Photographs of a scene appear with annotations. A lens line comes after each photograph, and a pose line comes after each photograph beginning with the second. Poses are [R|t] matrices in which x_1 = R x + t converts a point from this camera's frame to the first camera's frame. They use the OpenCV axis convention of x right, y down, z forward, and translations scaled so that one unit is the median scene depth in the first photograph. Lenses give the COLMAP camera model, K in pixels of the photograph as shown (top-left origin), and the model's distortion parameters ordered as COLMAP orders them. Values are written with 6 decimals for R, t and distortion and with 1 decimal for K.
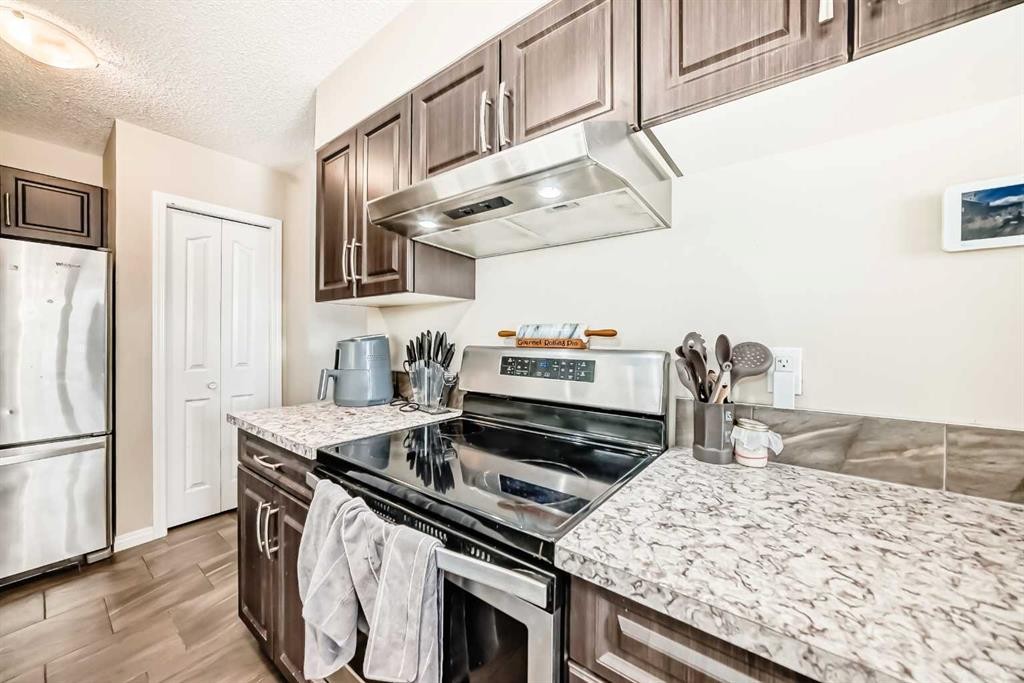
lens RADIAL K [[372.8, 0, 509.7], [0, 372.8, 339.7], [0, 0, 1]] dist [-0.013148, 0.000225]
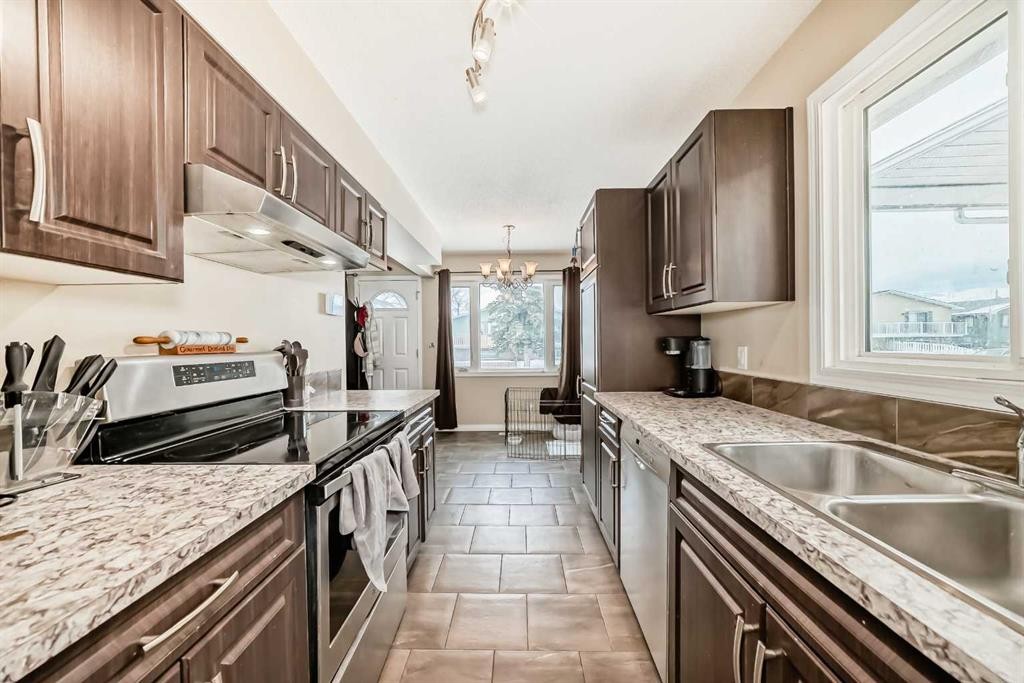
lens RADIAL K [[372.8, 0, 509.0], [0, 372.8, 343.3], [0, 0, 1]] dist [-0.013148, 0.000225]
pose [[-0.589278, -0.006635, 0.807903, -1.313412], [0.002370, 0.999948, 0.009940, -0.018873], [-0.807927, 0.007772, -0.589231, 0.939390]]
